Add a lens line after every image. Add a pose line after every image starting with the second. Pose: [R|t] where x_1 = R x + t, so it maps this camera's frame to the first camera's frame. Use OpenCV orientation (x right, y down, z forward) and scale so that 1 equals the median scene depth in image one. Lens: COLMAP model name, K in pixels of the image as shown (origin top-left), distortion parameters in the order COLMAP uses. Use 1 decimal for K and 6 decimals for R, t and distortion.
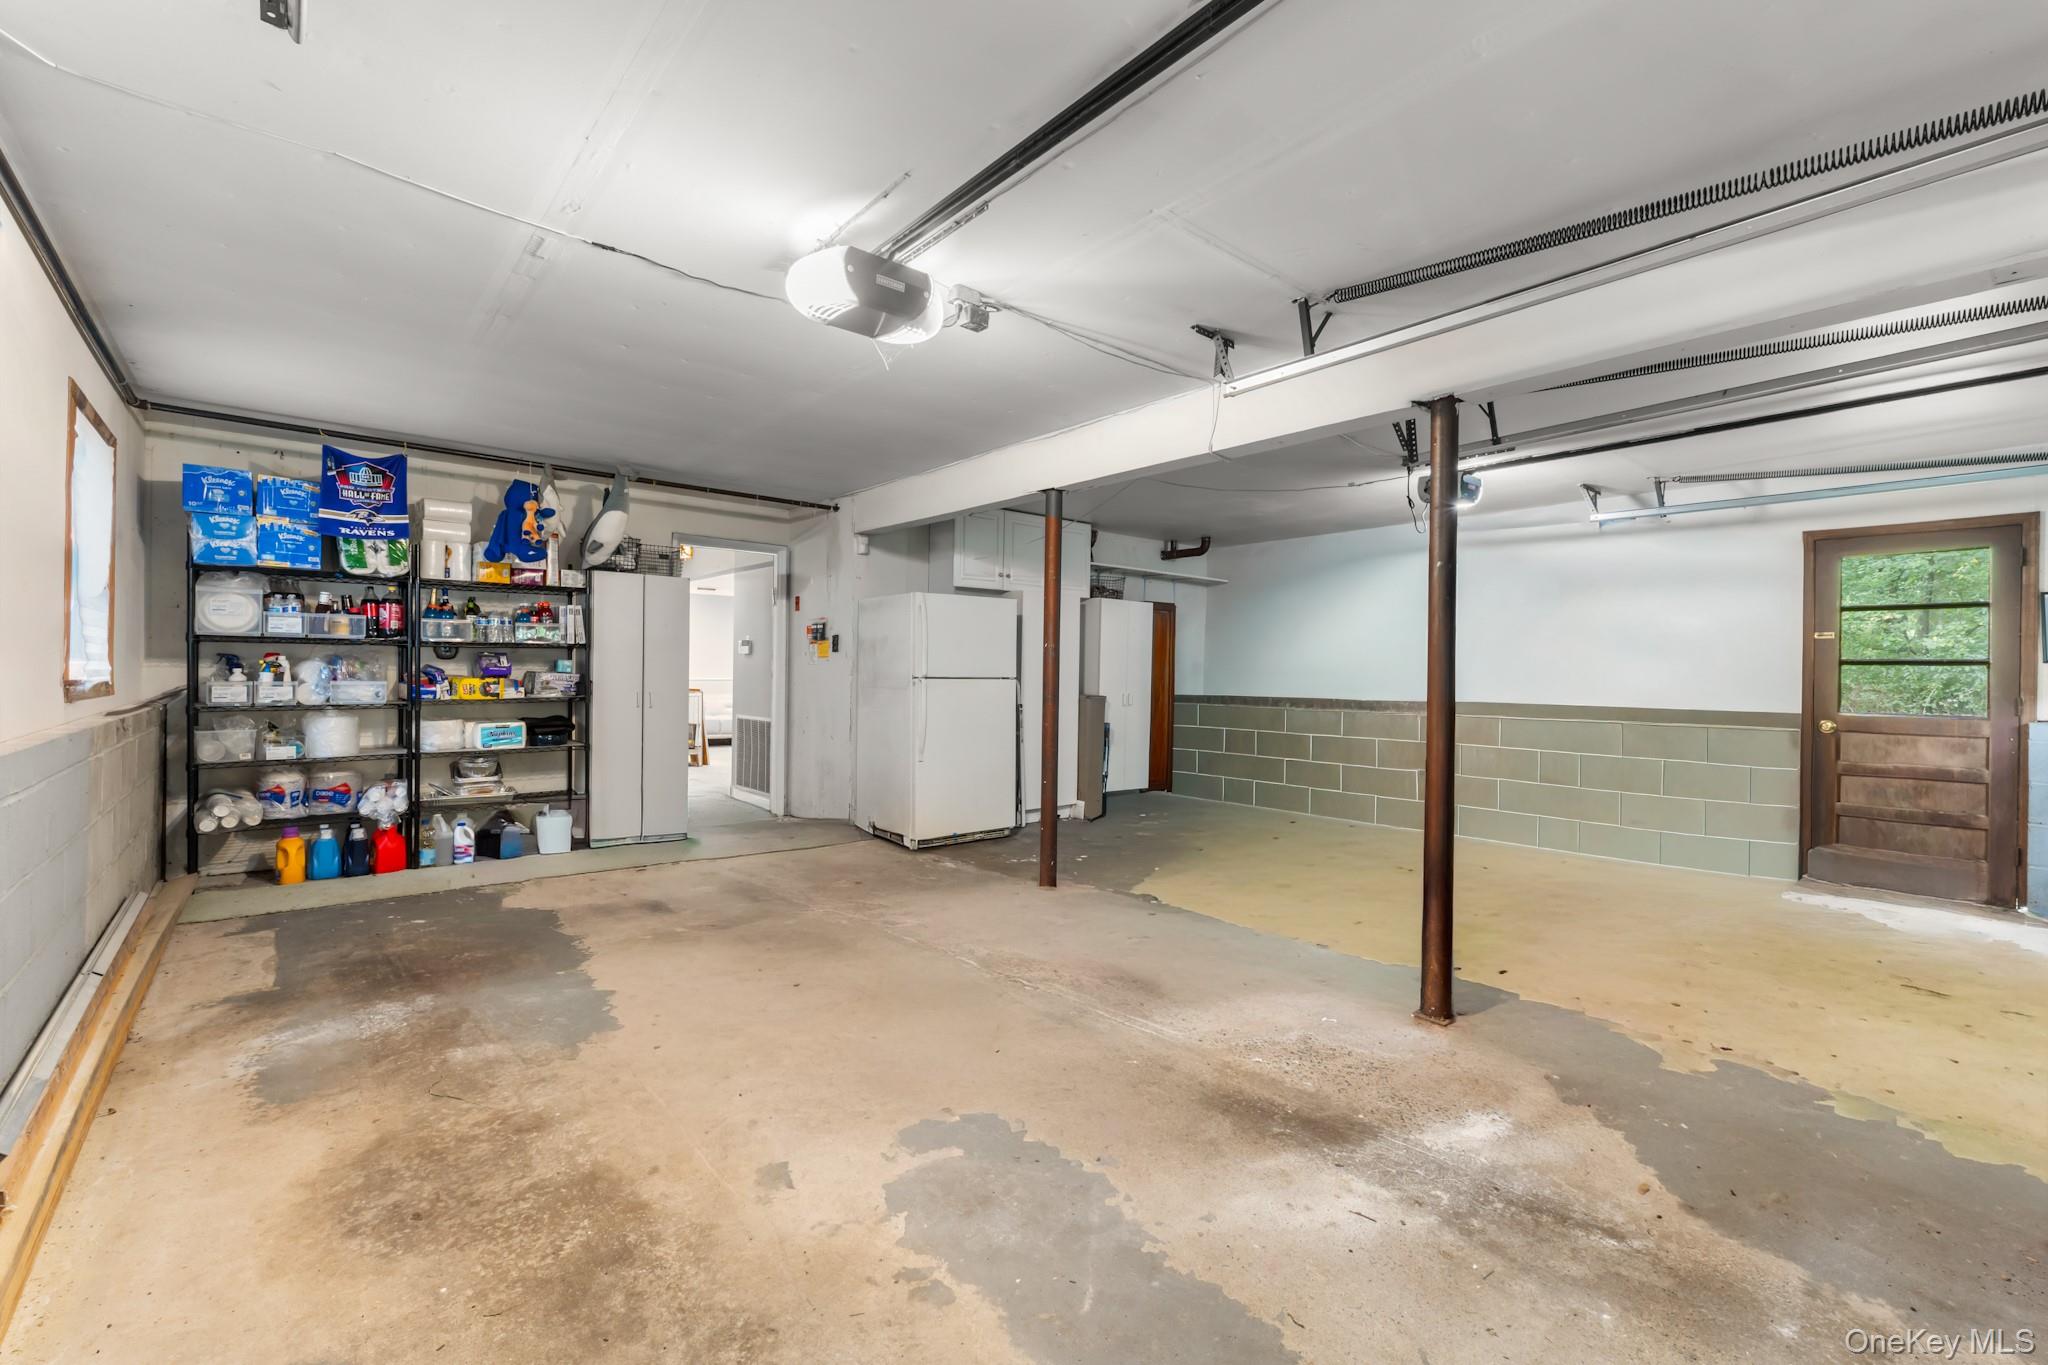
lens RADIAL K [[885.5, 0, 1025.6], [0, 885.5, 675.7], [0, 0, 1]] dist [0.005170, 0.000052]
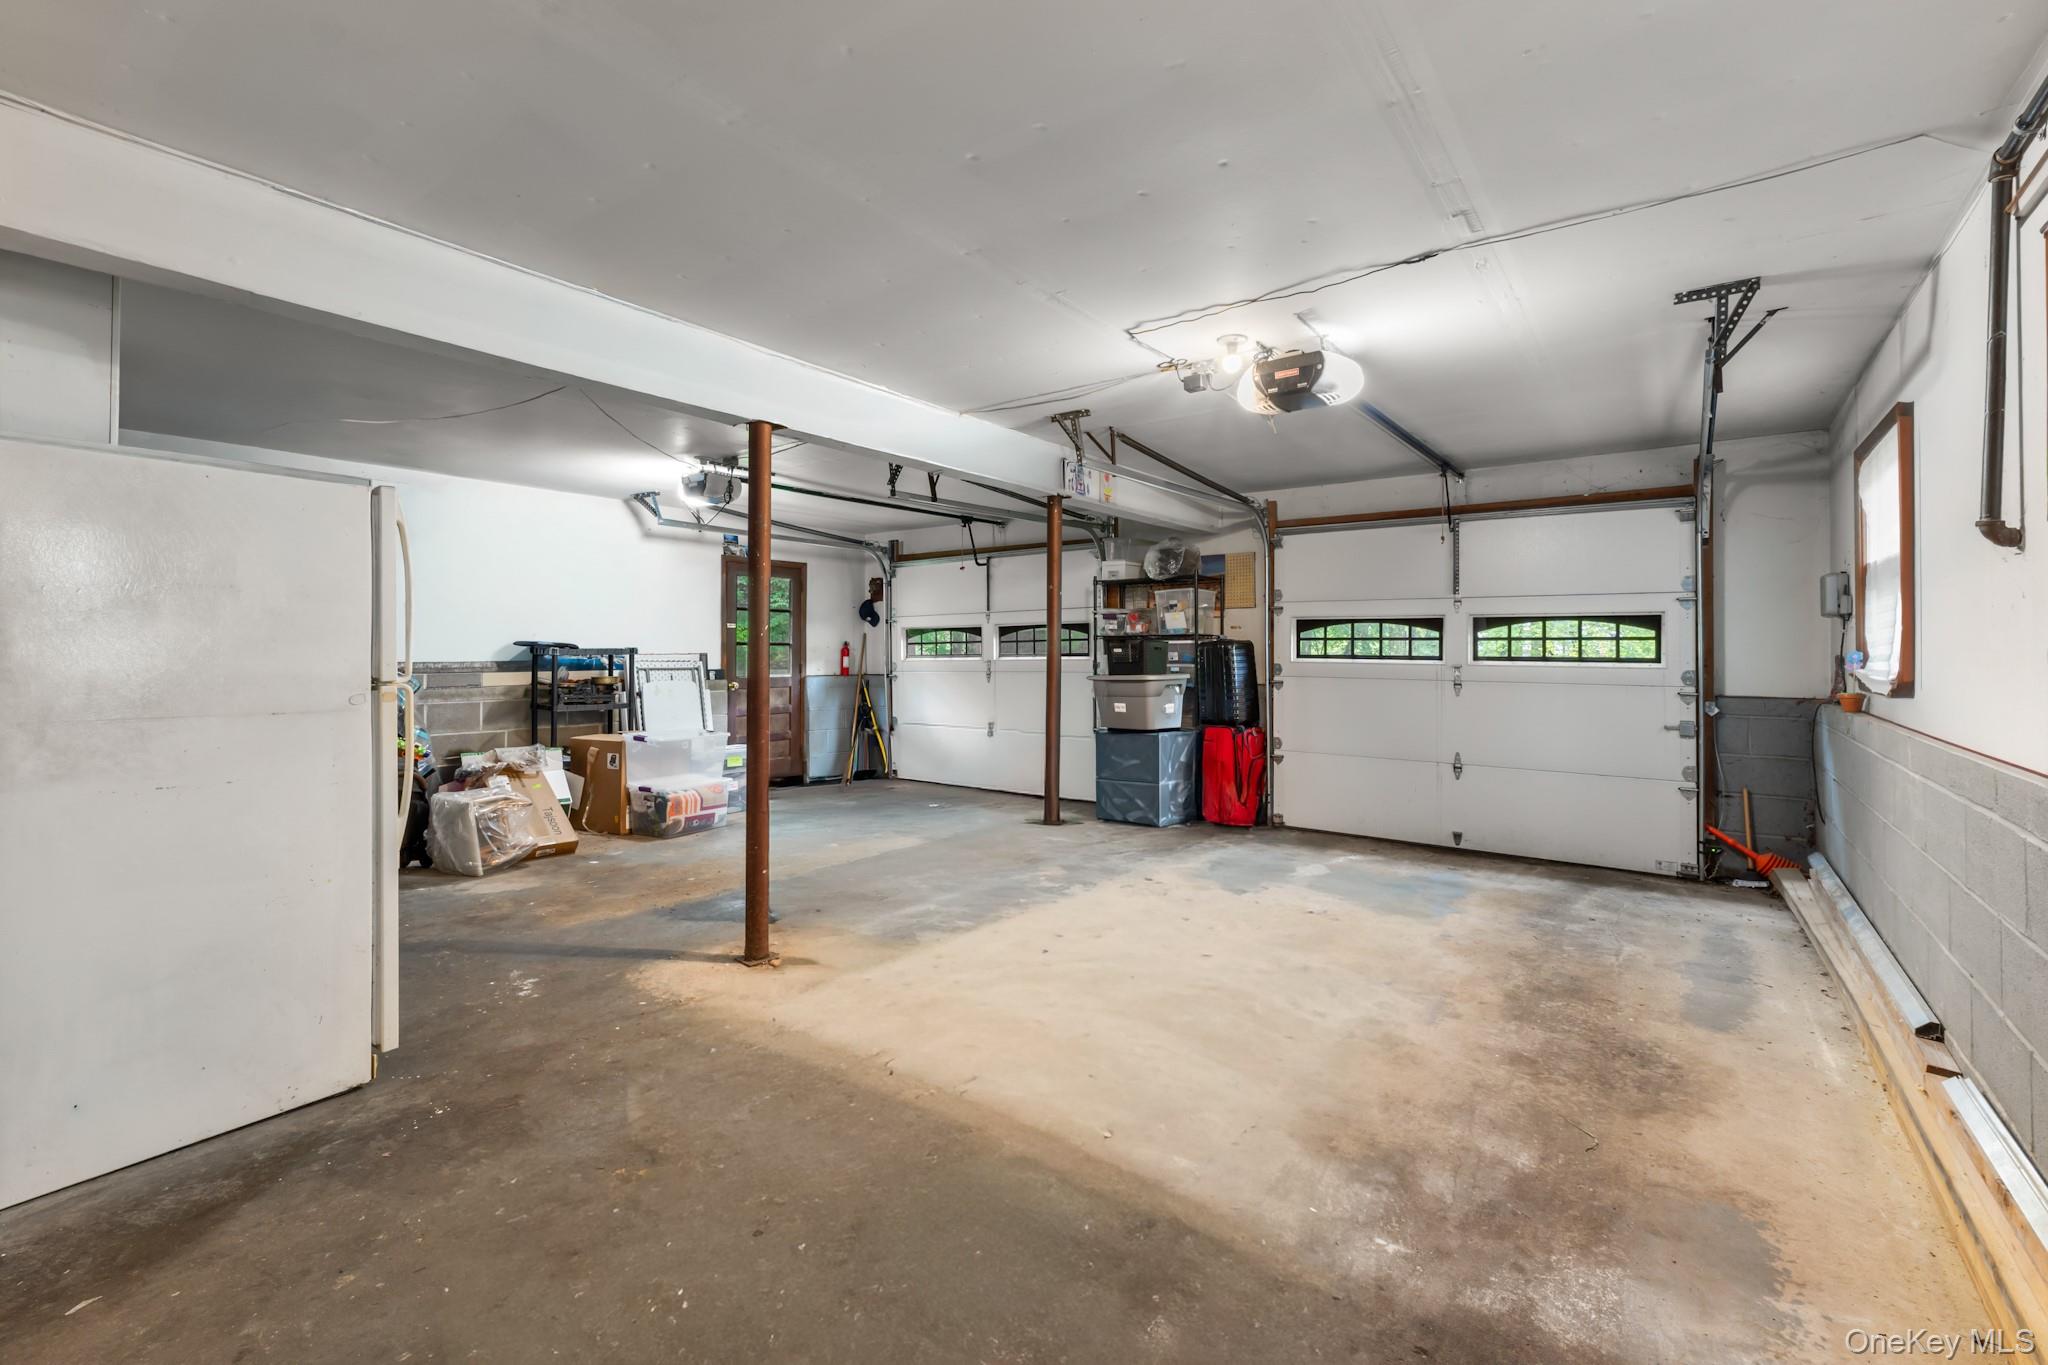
lens RADIAL K [[885.5, 0, 1040.5], [0, 885.5, 642.7], [0, 0, 1]] dist [0.005170, 0.000052]
pose [[-0.243994, -0.007219, 0.969750, -1.591296], [-0.000688, 0.999973, 0.007271, -0.061274], [-0.969776, 0.001107, -0.243993, 1.968743]]
